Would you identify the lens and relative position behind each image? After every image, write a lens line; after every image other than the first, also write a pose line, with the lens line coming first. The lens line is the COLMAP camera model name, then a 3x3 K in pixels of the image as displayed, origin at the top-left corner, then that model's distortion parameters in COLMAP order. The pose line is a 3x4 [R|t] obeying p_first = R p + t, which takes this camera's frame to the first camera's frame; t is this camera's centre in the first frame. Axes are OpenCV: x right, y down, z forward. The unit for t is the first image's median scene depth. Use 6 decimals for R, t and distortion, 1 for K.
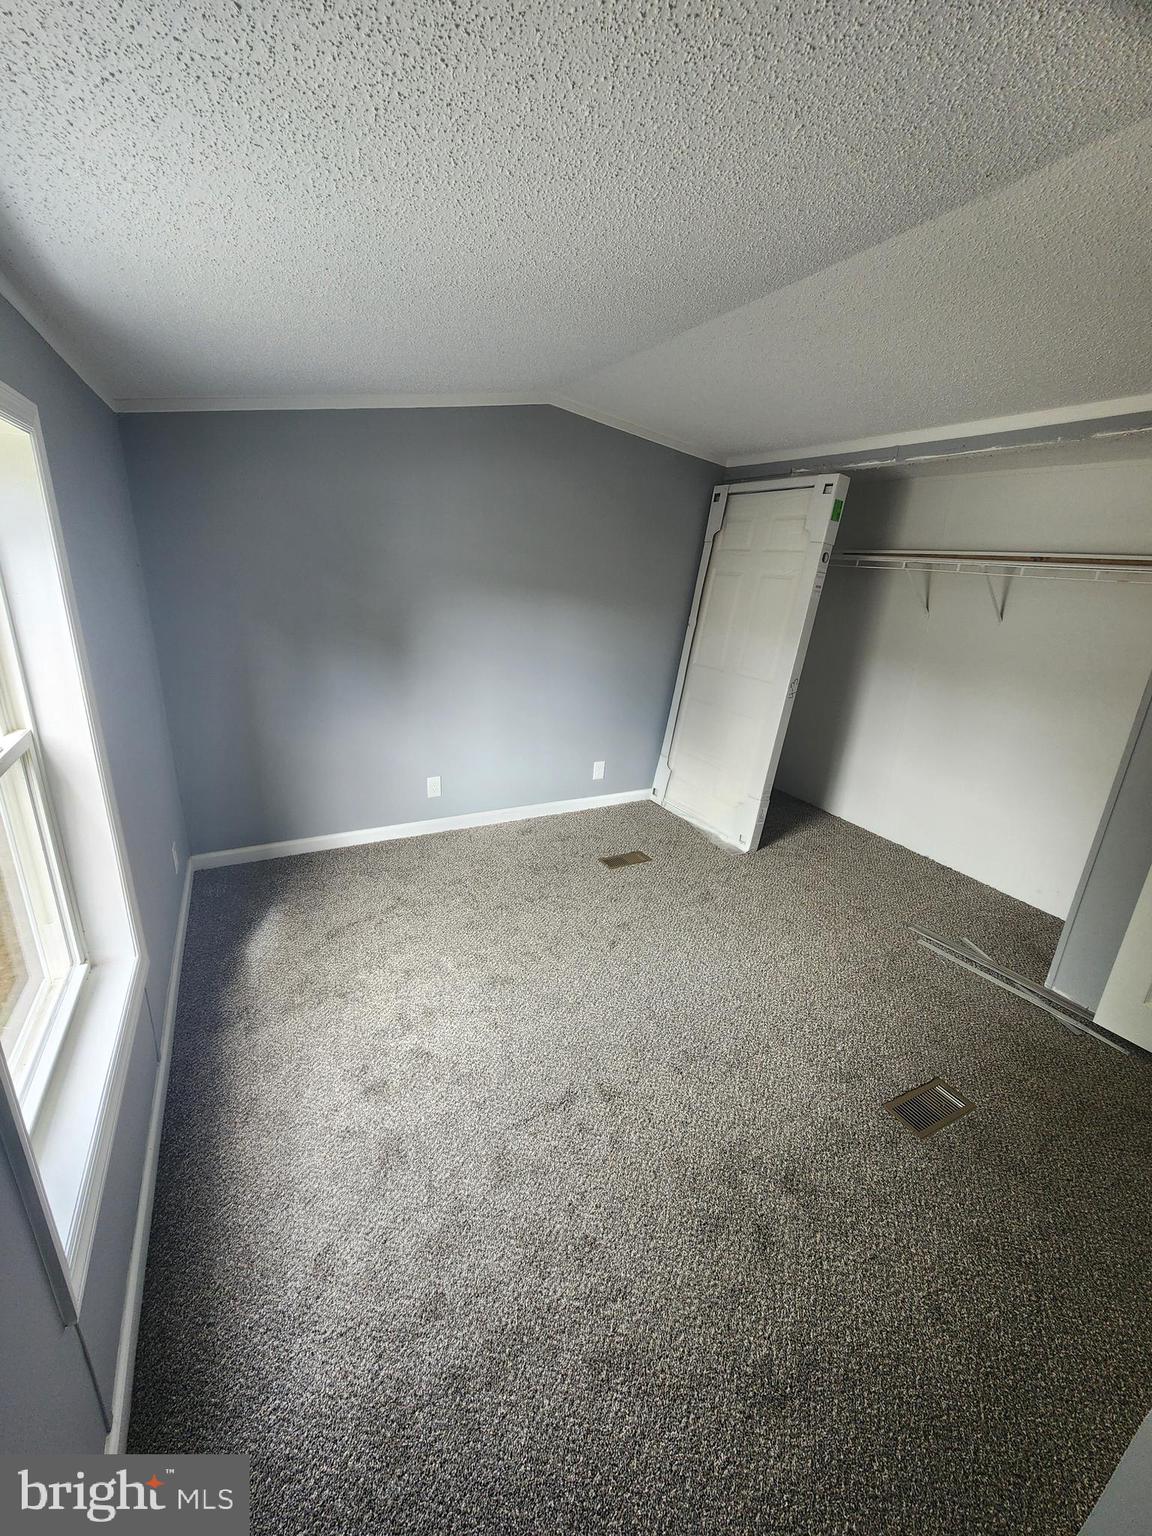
lens RADIAL K [[629.4, 0, 576.2], [0, 629.4, 761.4], [0, 0, 1]] dist [-0.004107, -0.000241]
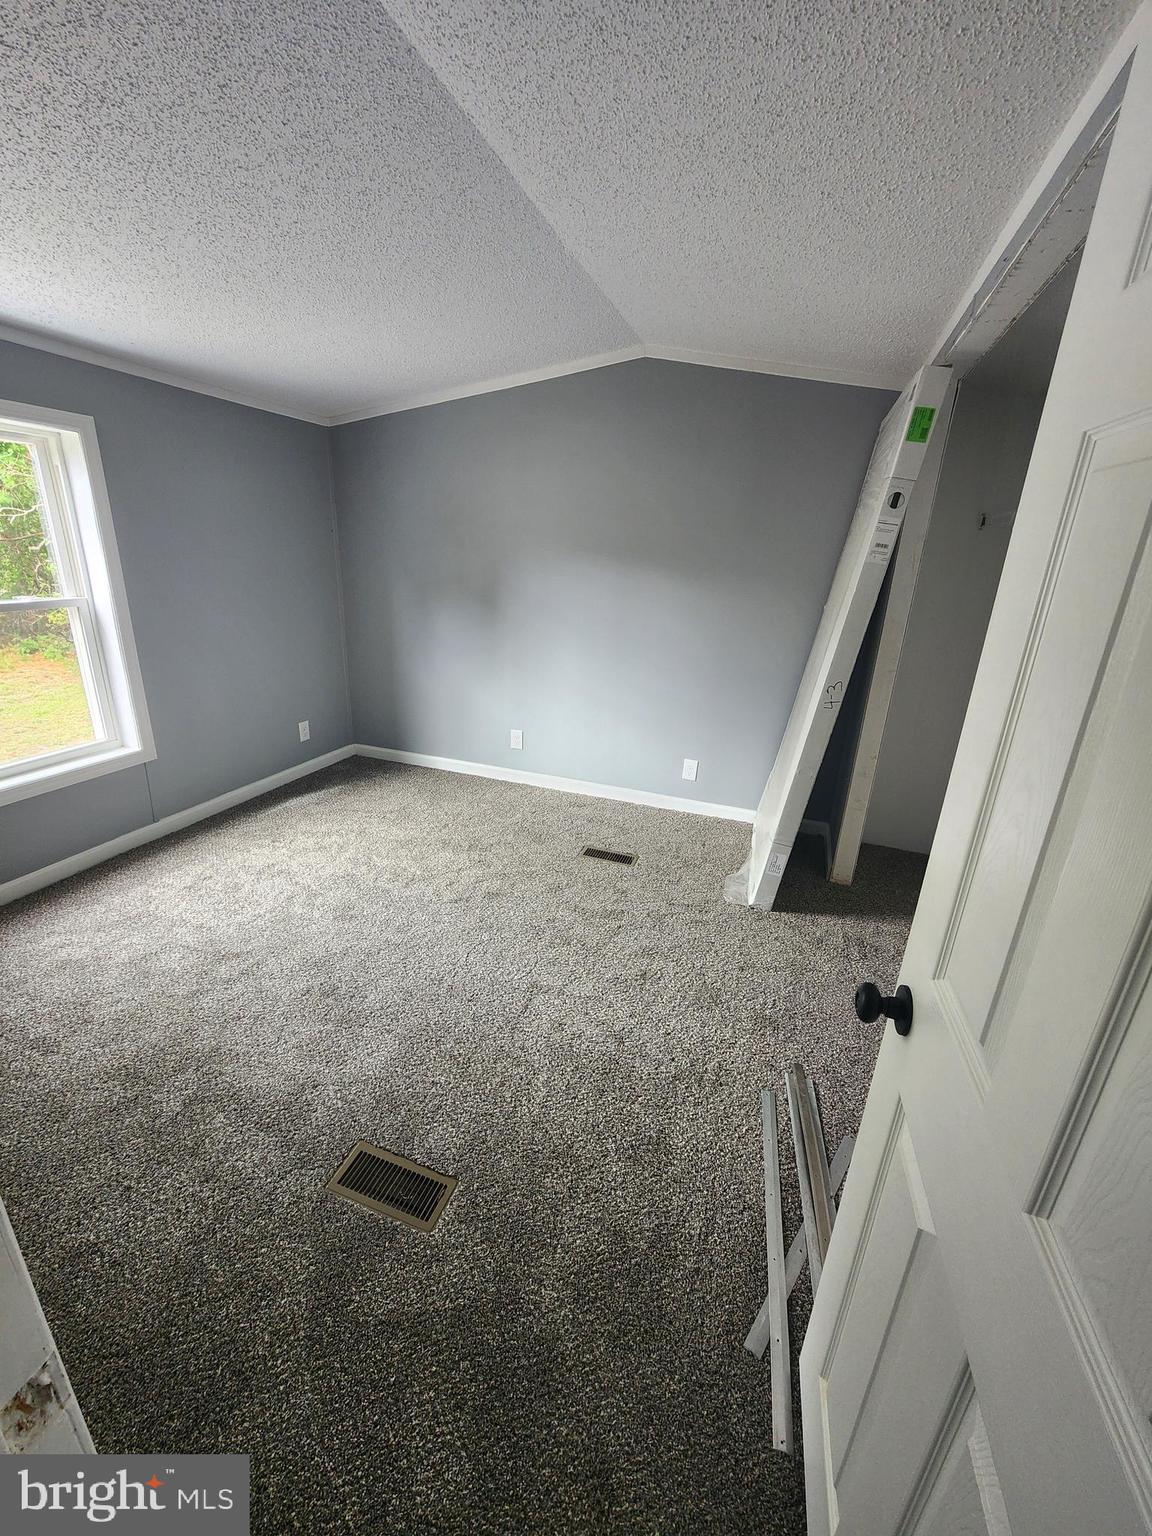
lens RADIAL K [[629.4, 0, 576.2], [0, 629.4, 761.4], [0, 0, 1]] dist [-0.004107, -0.000241]
pose [[0.686150, 0.221405, -0.692949, 0.651243], [-0.239503, 0.968207, 0.072199, -0.027135], [0.686903, 0.116424, 0.717363, 0.319849]]
